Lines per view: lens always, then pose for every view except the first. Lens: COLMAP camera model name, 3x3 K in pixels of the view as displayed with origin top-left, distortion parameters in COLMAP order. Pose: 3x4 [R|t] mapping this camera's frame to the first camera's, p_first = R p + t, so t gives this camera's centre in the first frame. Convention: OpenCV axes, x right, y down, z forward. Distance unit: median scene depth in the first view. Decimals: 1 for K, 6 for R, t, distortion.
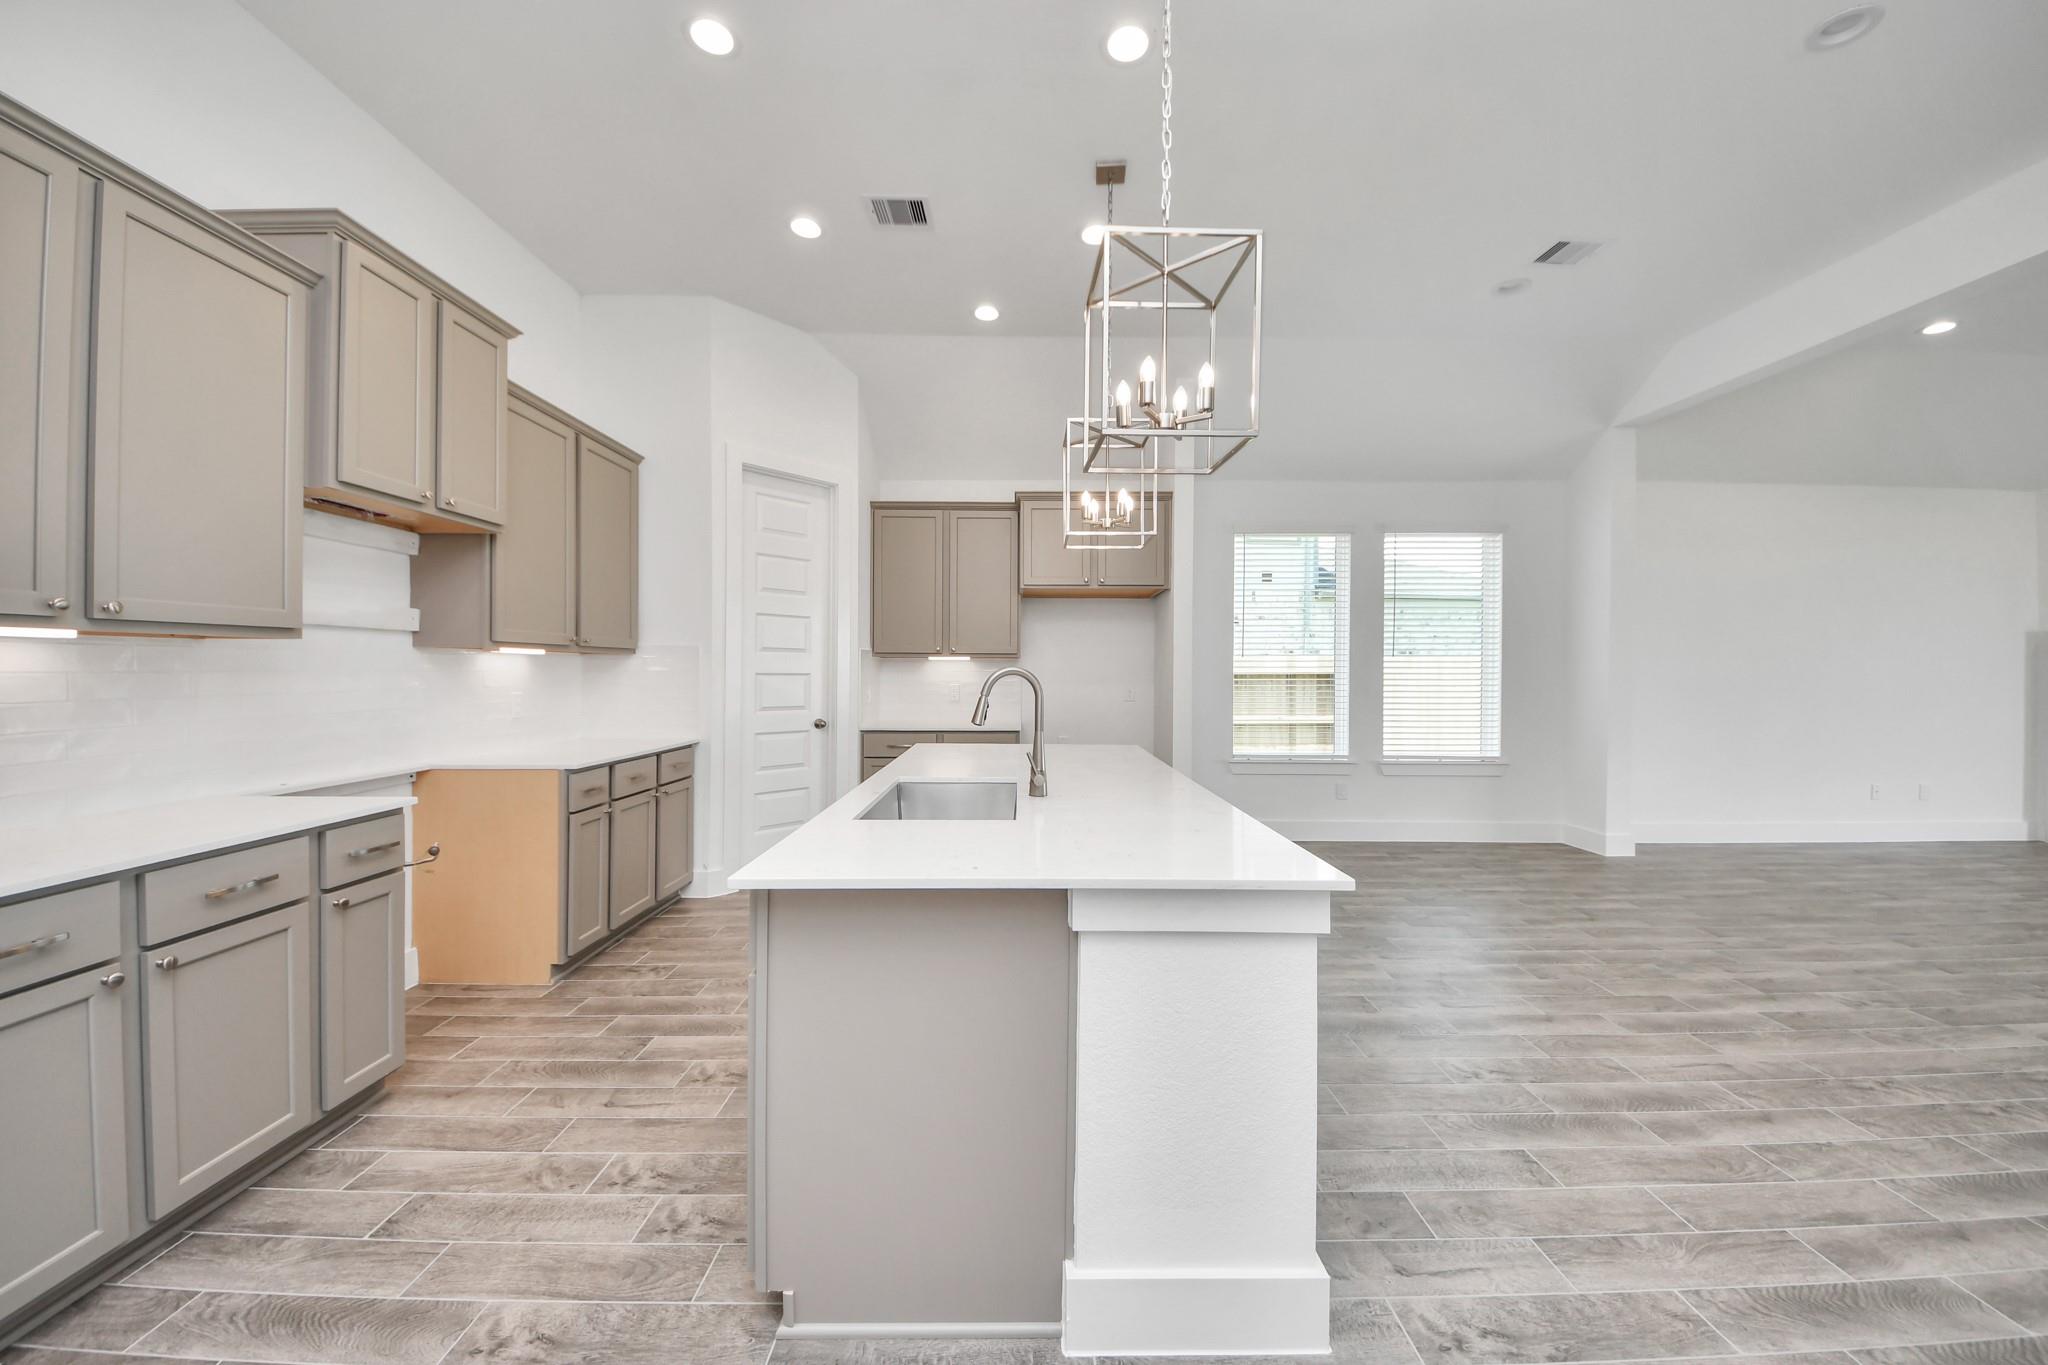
lens RADIAL K [[735.8, 0, 1027.6], [0, 735.8, 663.6], [0, 0, 1]] dist [0.003630, -0.008238]
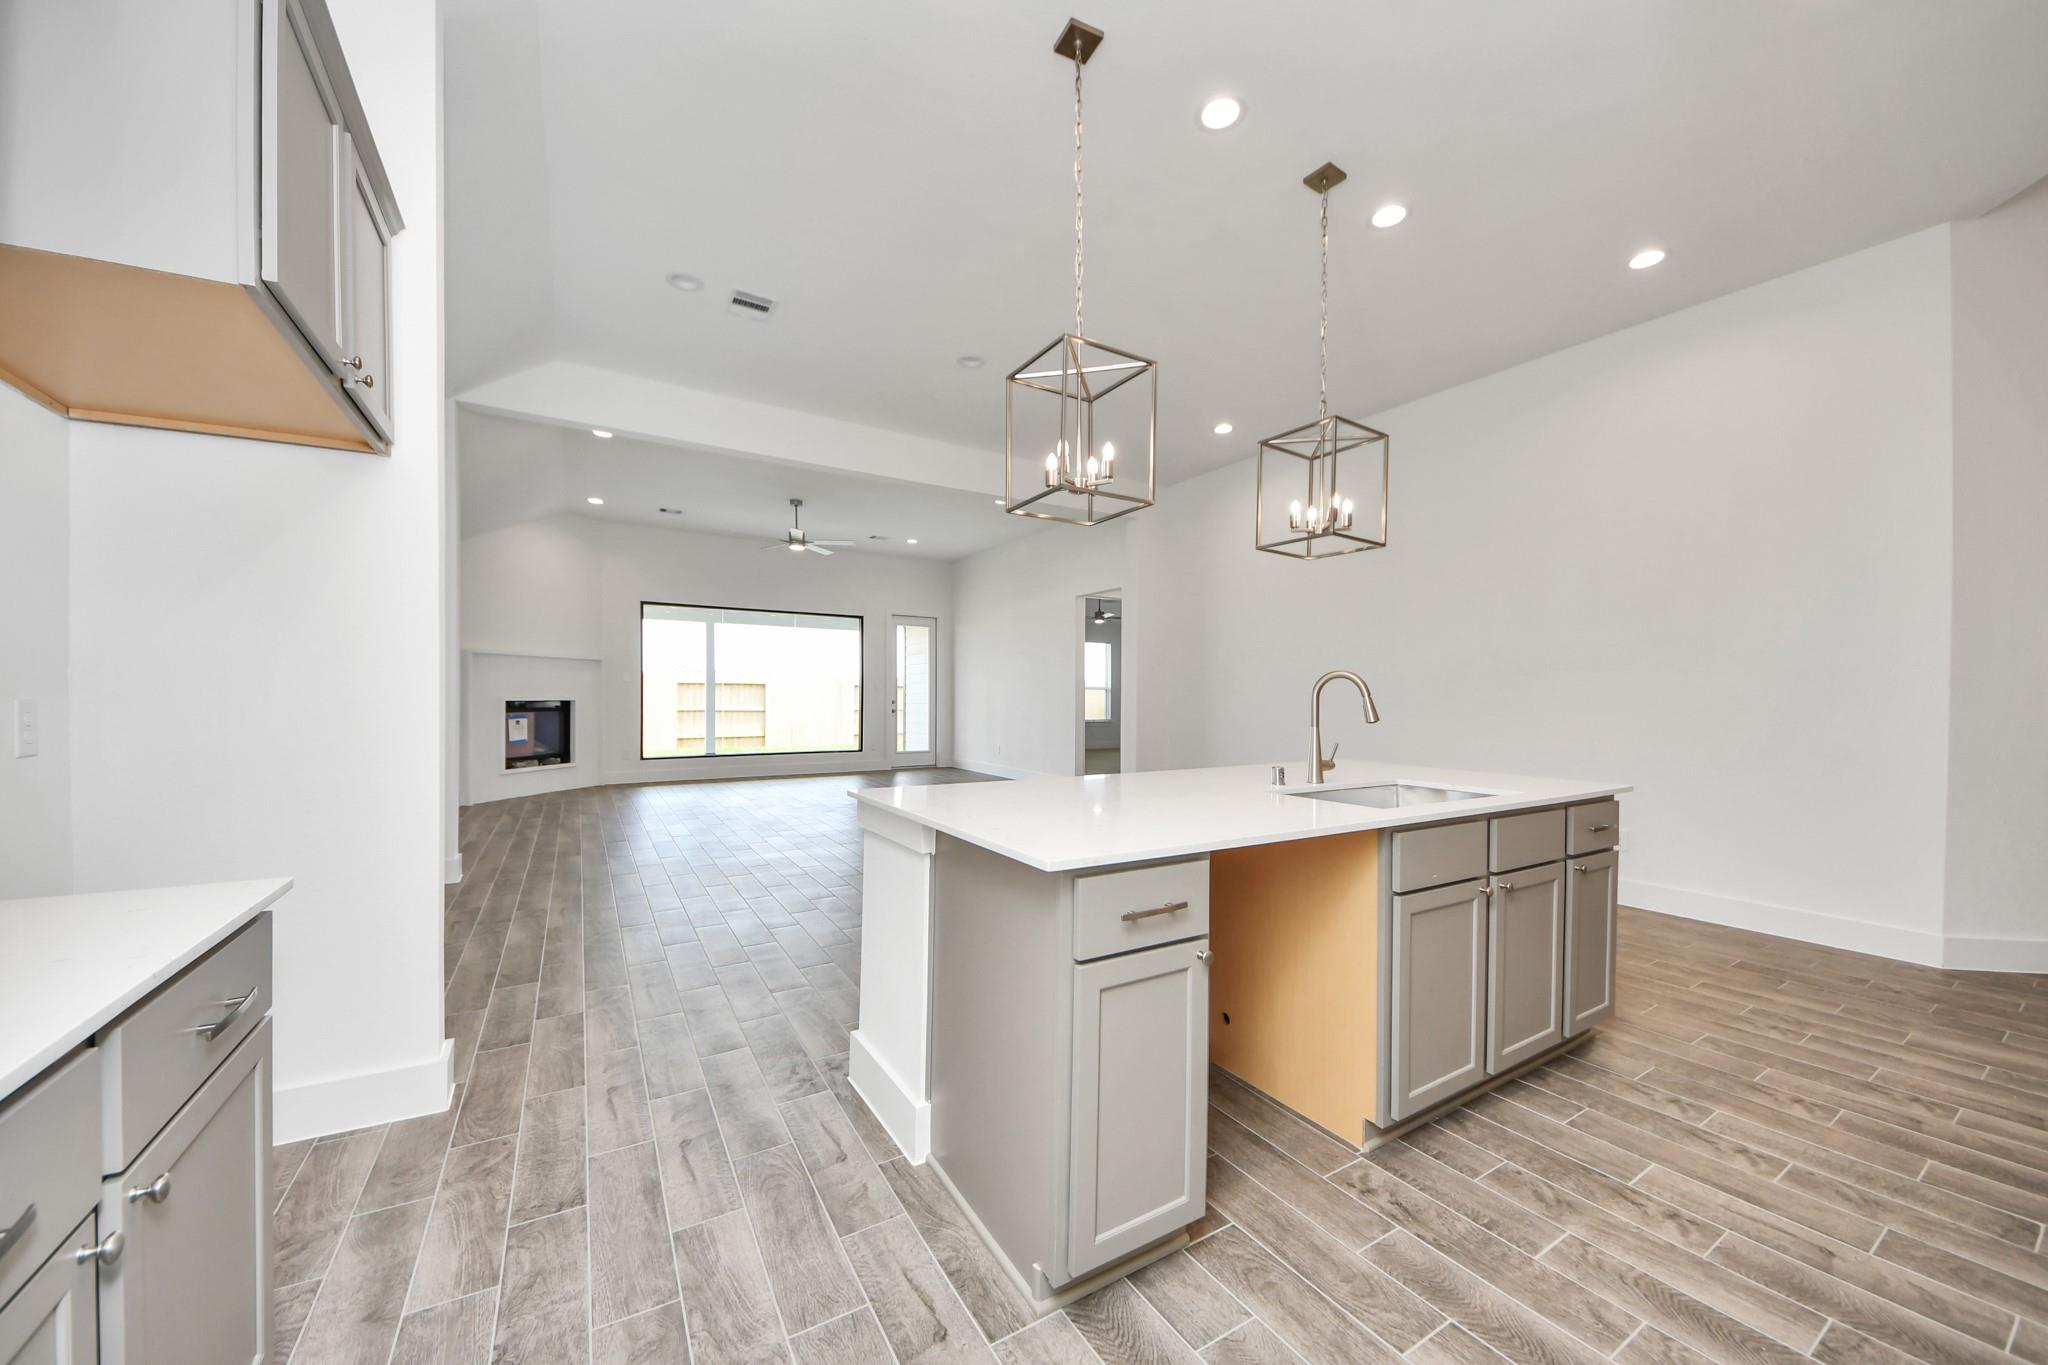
lens RADIAL K [[735.8, 0, 1011.2], [0, 735.8, 704.3], [0, 0, 1]] dist [0.003630, -0.008238]
pose [[-0.501069, -0.022723, 0.865109, -0.664846], [-0.016818, 0.999722, 0.016518, 0.038404], [-0.865244, -0.006273, -0.501312, 1.791960]]
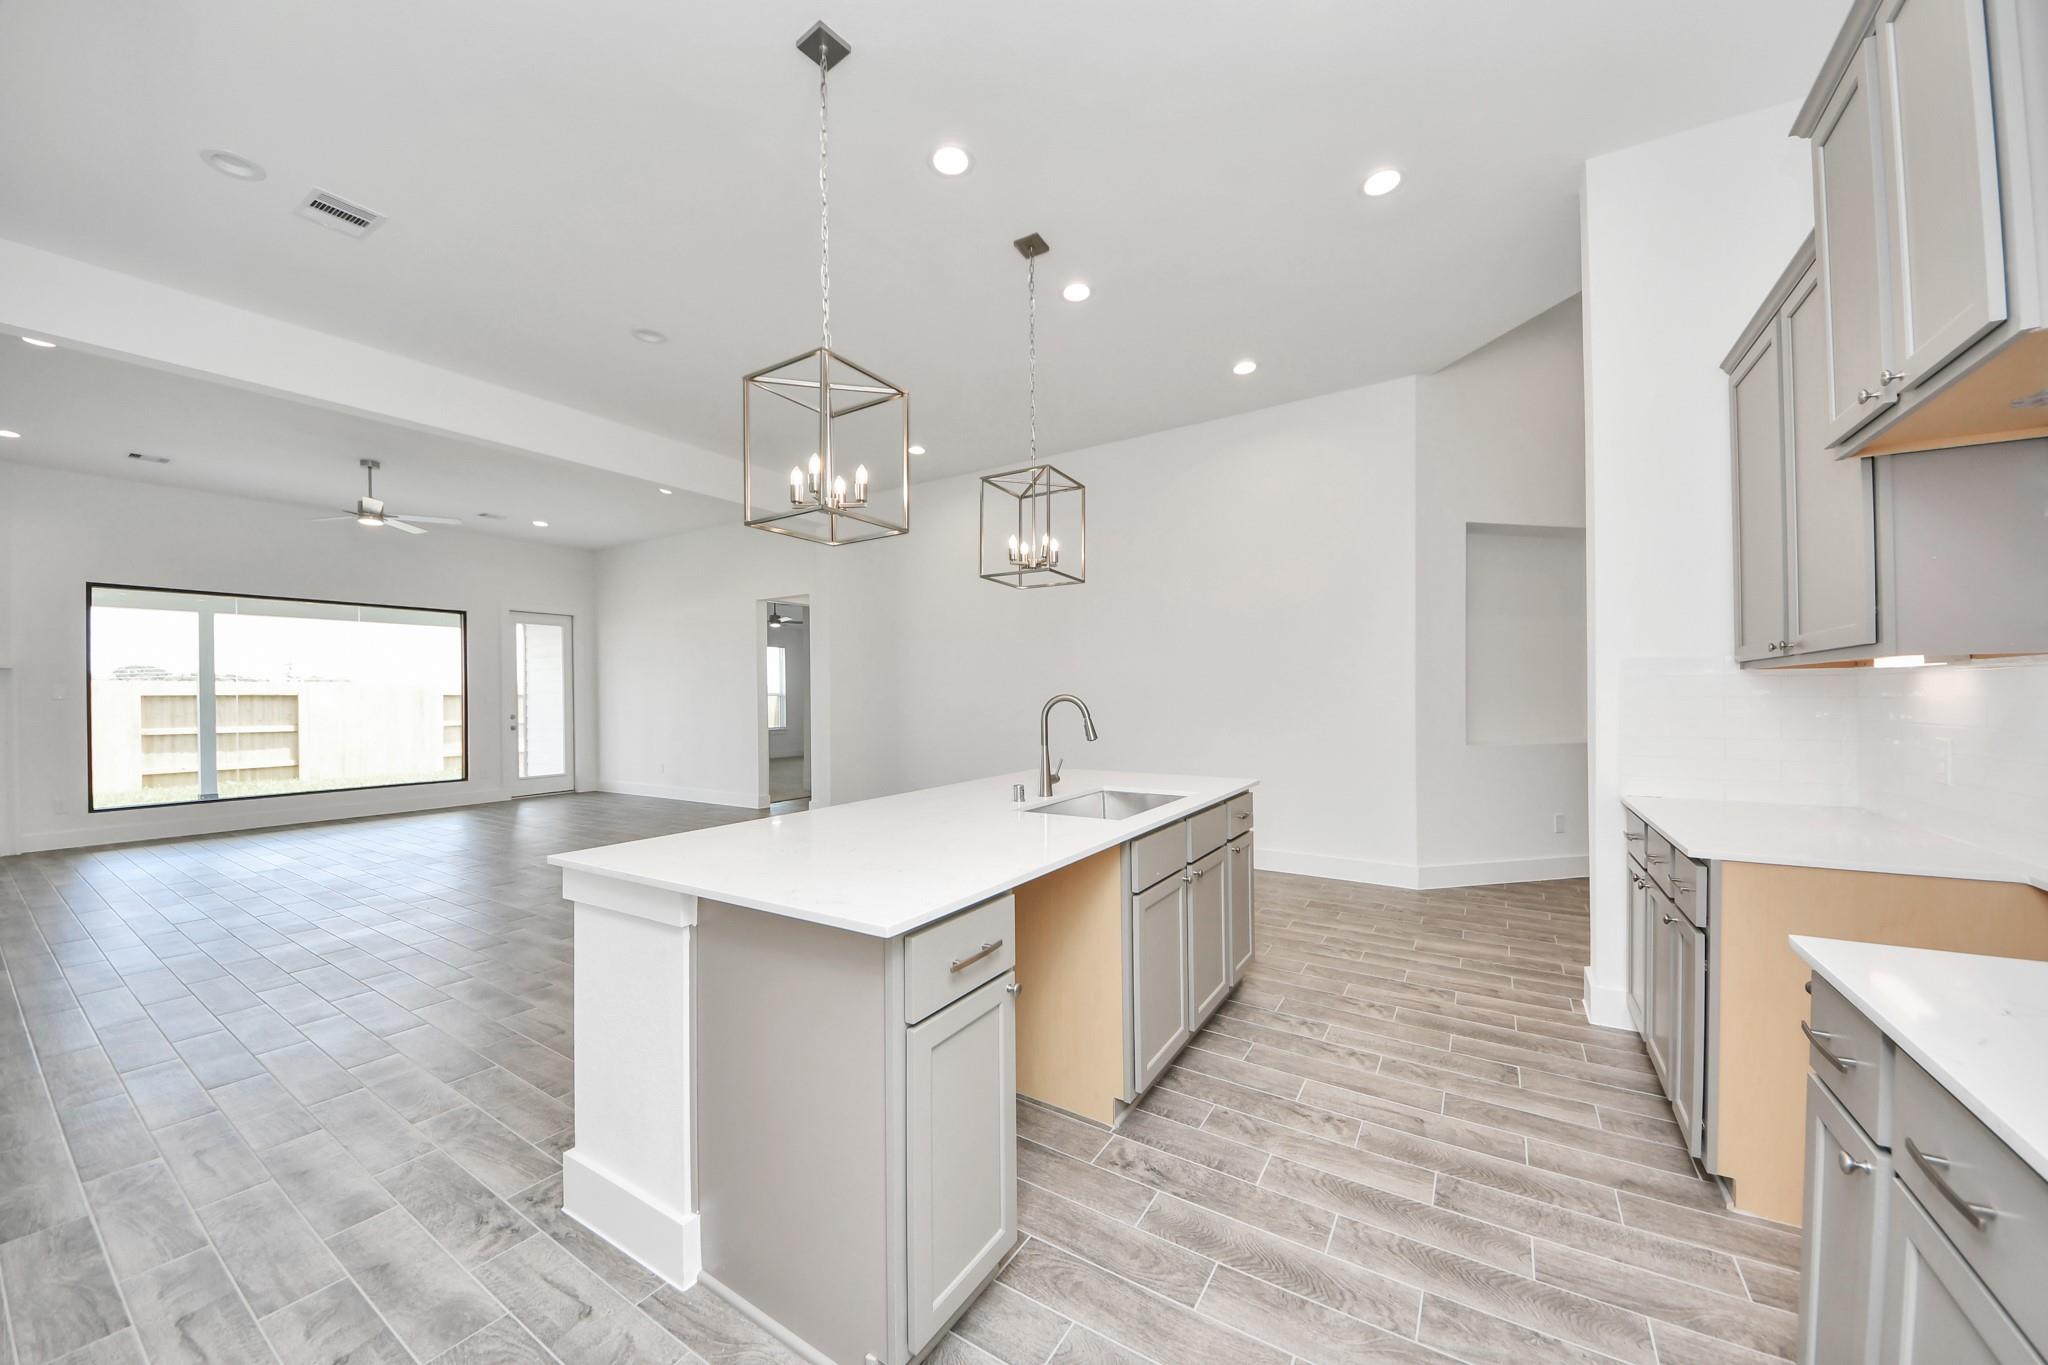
lens RADIAL K [[735.8, 0, 1008.7], [0, 735.8, 696.1], [0, 0, 1]] dist [0.003630, -0.008238]
pose [[-0.831987, -0.001366, 0.554794, -0.569149], [-0.000877, 0.999999, 0.001148, 0.002366], [-0.554795, 0.000469, -0.831987, 1.873178]]
